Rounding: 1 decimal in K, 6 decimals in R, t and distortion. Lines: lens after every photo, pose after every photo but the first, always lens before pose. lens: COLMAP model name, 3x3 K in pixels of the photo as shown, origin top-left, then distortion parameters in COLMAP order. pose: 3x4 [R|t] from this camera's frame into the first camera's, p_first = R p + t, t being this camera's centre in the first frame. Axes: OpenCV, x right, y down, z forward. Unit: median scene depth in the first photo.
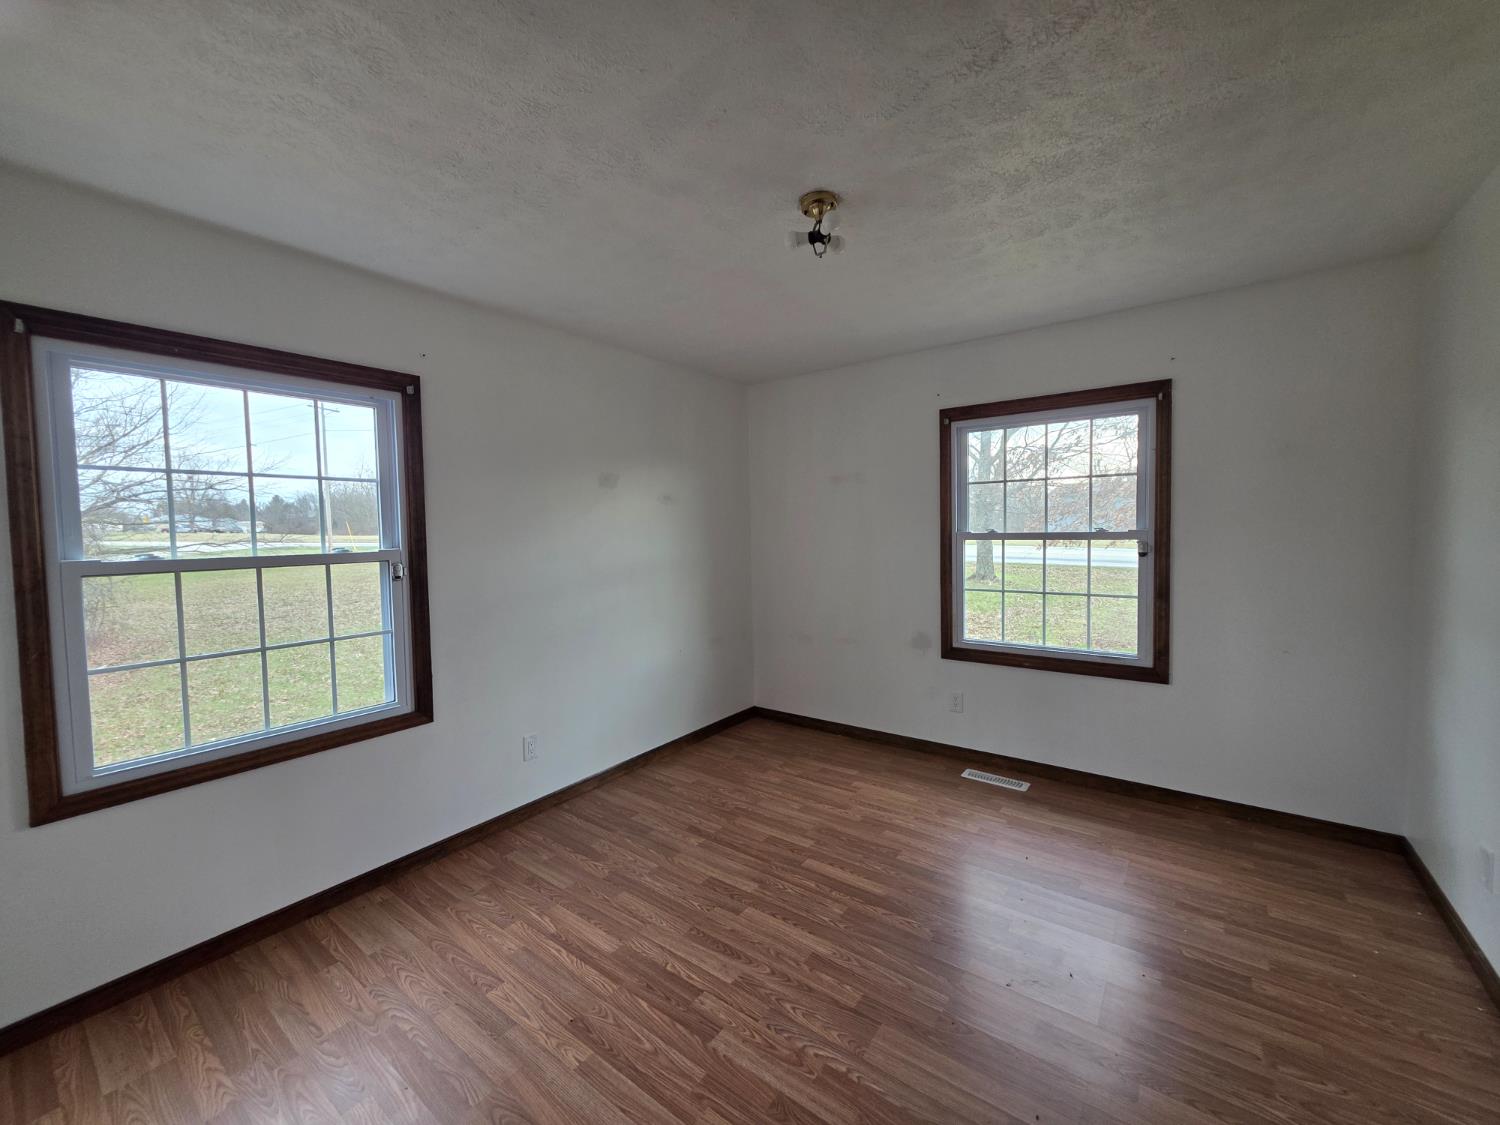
lens RADIAL K [[600.3, 0, 745.3], [0, 600.3, 556.7], [0, 0, 1]] dist [0.009871, -0.003026]
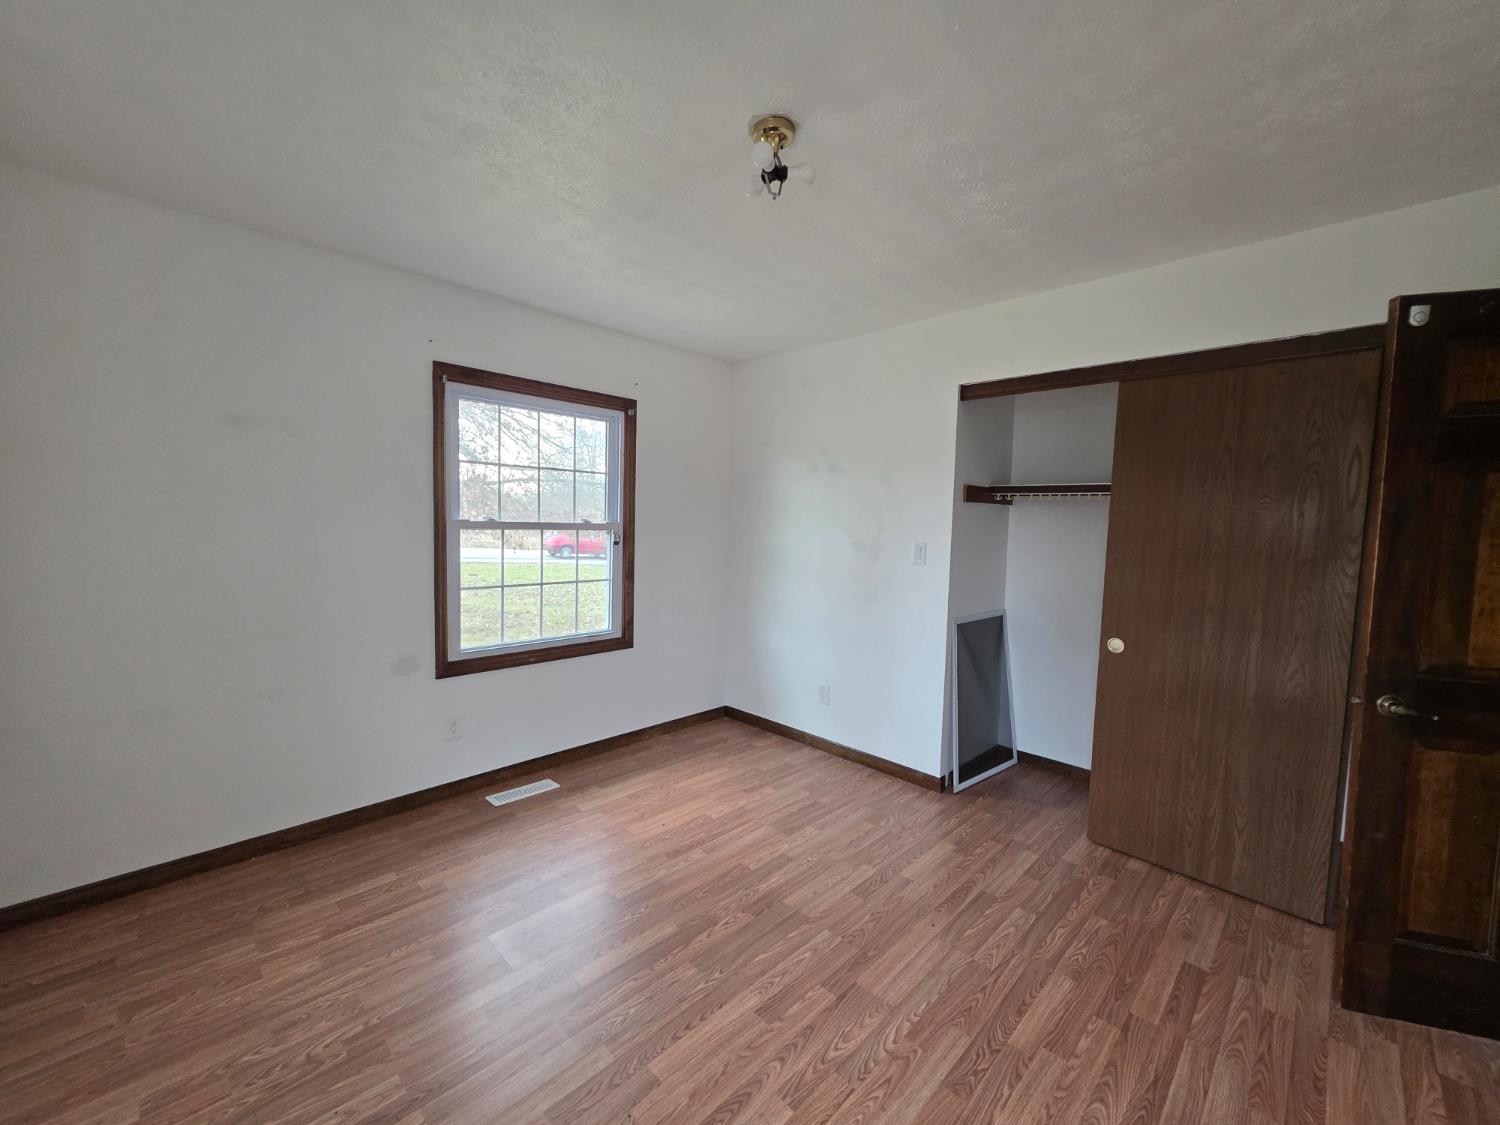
lens RADIAL K [[600.3, 0, 745.3], [0, 600.3, 556.7], [0, 0, 1]] dist [0.009871, -0.003026]
pose [[0.137512, -0.036430, 0.989830, -0.508500], [0.019782, 0.999225, 0.034028, -0.012943], [-0.990303, 0.014902, 0.138126, 0.630726]]
